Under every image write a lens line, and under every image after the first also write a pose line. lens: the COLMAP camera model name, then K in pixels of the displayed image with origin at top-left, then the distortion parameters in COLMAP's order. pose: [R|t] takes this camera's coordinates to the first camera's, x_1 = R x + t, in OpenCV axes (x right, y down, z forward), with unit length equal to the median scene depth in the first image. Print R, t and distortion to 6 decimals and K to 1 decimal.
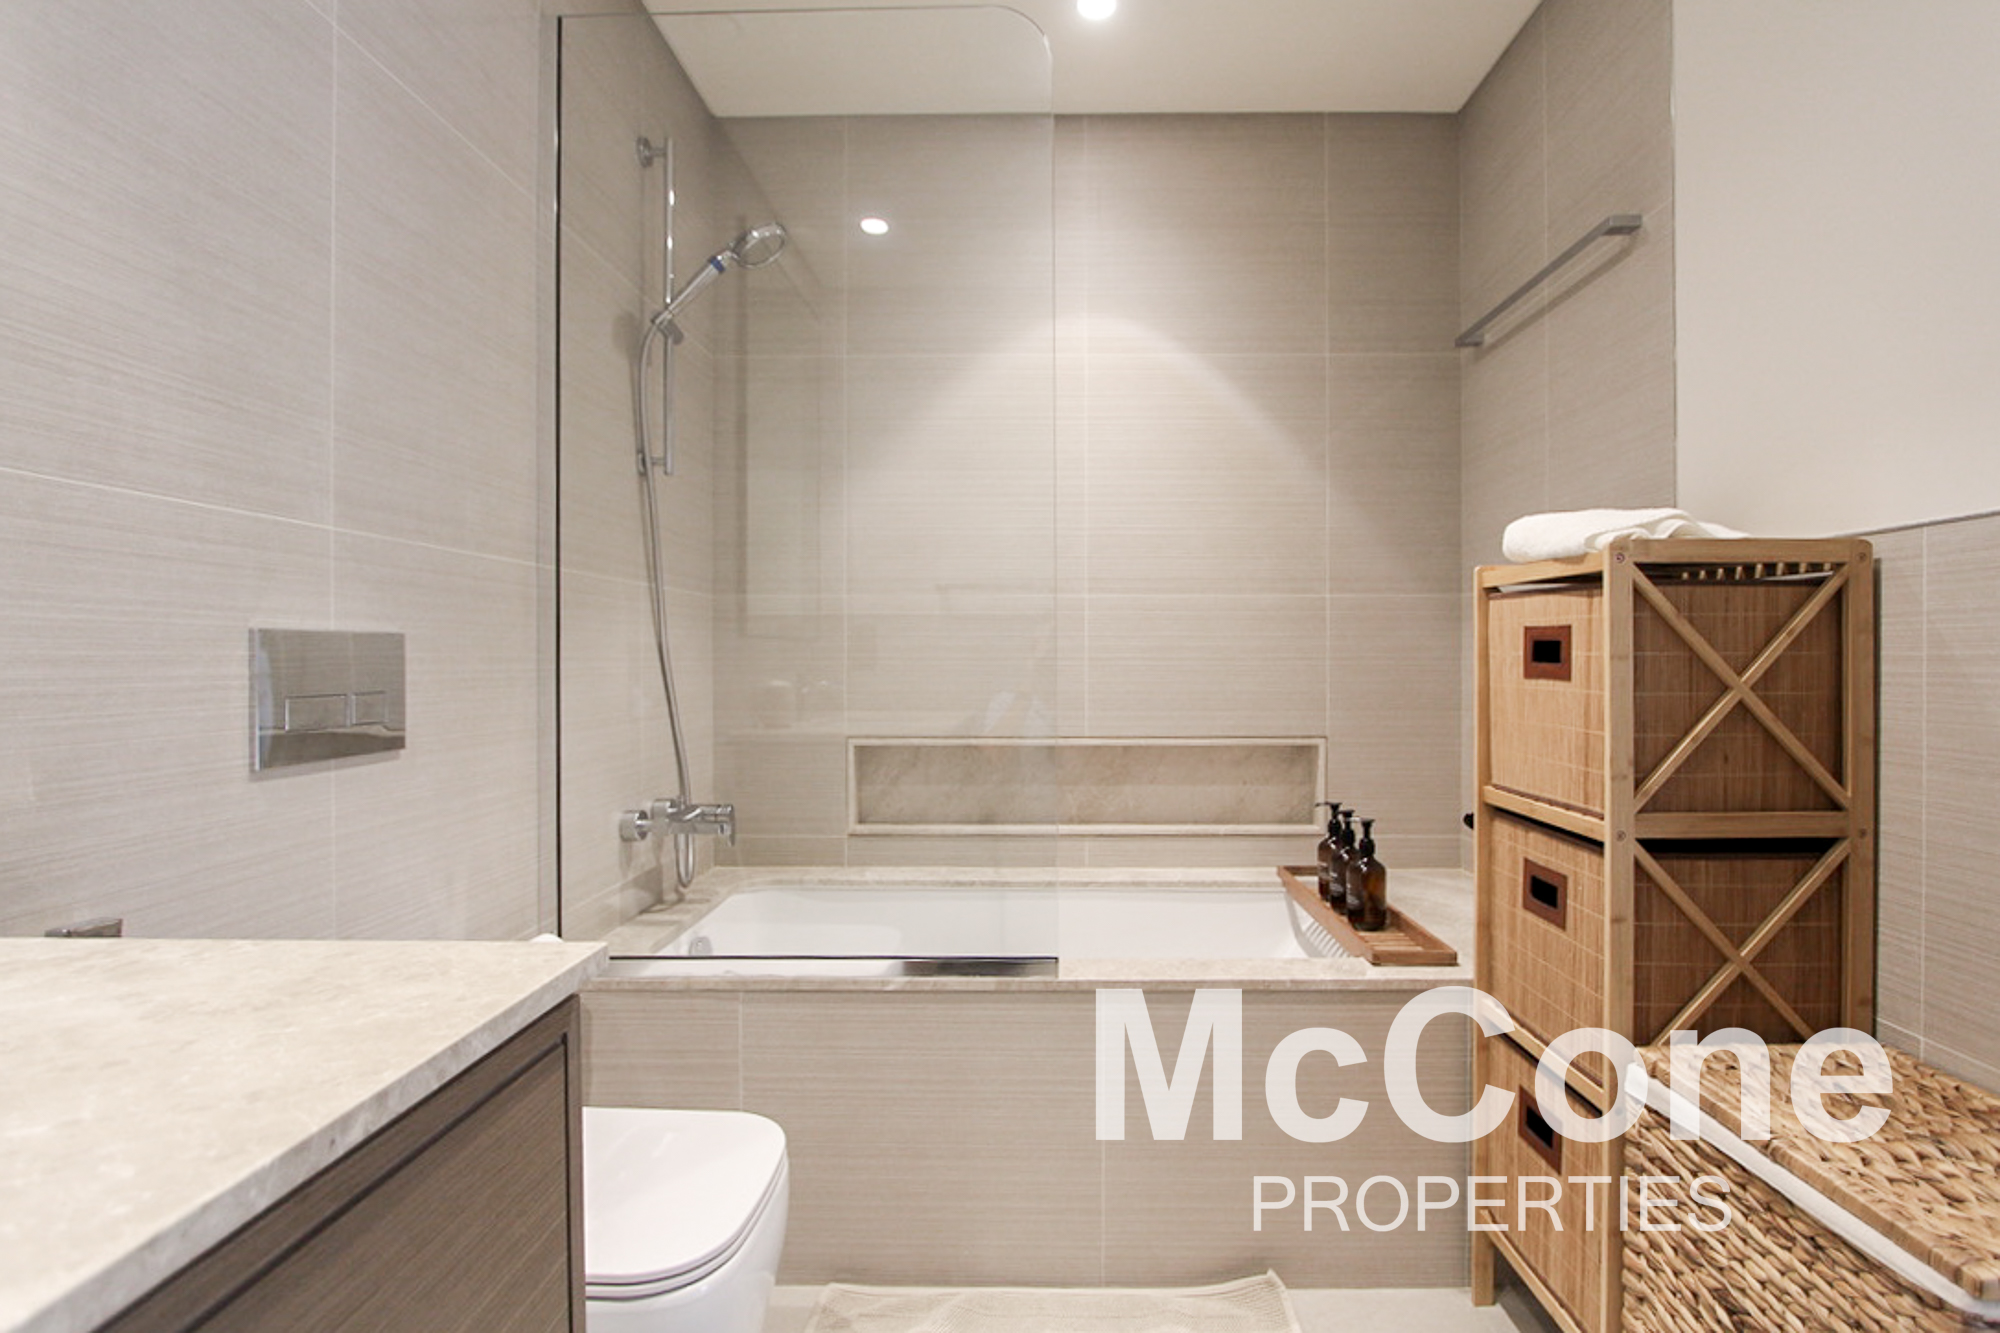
lens RADIAL K [[967.4, 0, 1005.1], [0, 967.4, 661.1], [0, 0, 1]] dist [-0.020367, 0.002236]
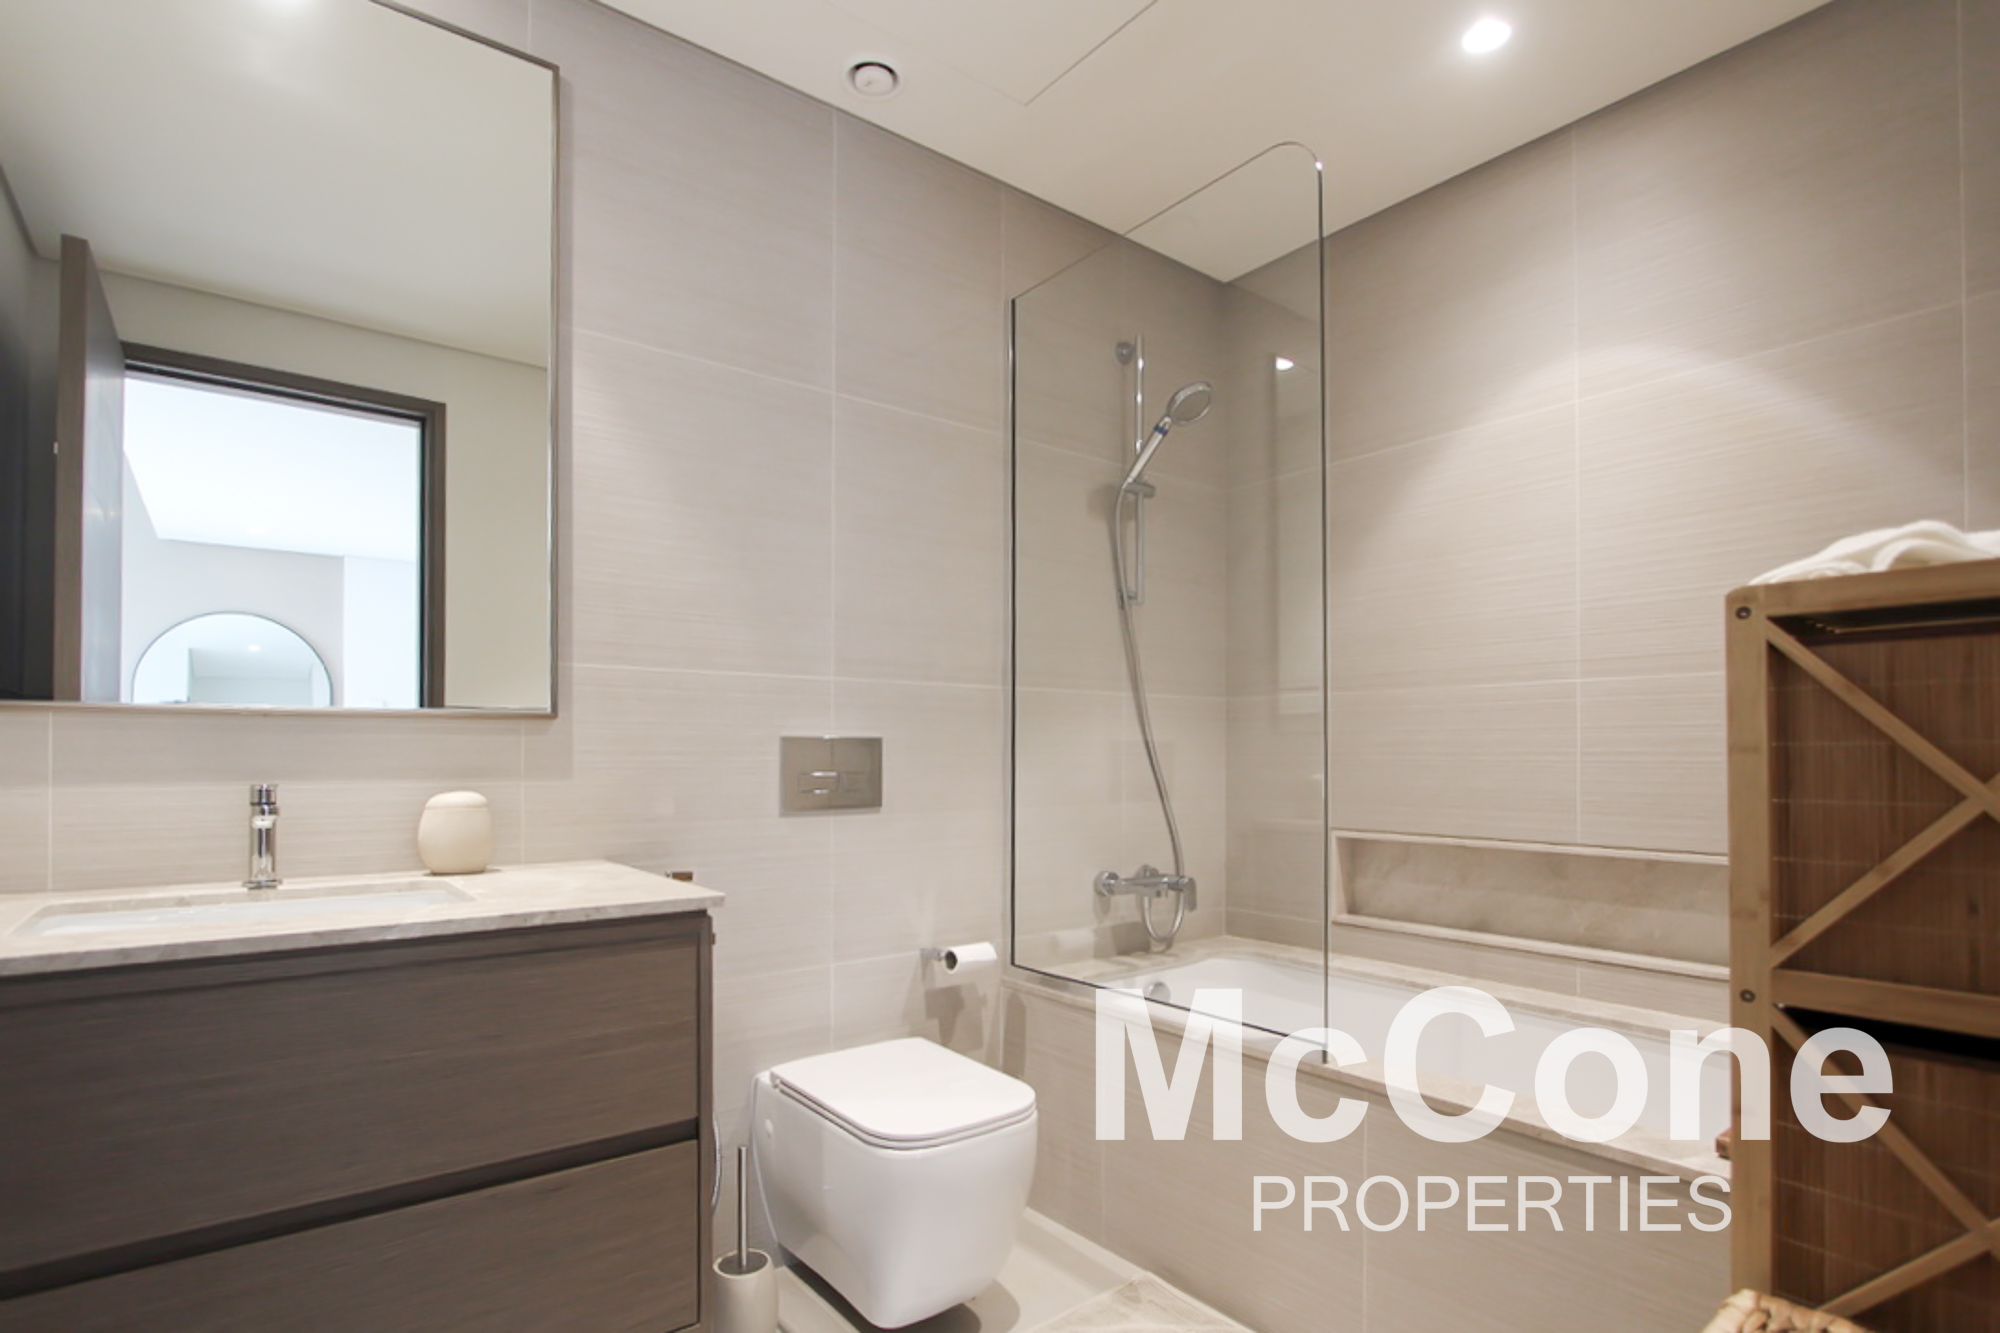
lens RADIAL K [[967.4, 0, 961.6], [0, 967.4, 748.5], [0, 0, 1]] dist [-0.020367, 0.002236]
pose [[0.617756, -0.003971, -0.786360, 0.489502], [-0.003620, 0.999962, -0.007893, 0.002056], [0.786362, 0.007723, 0.617718, 0.050484]]
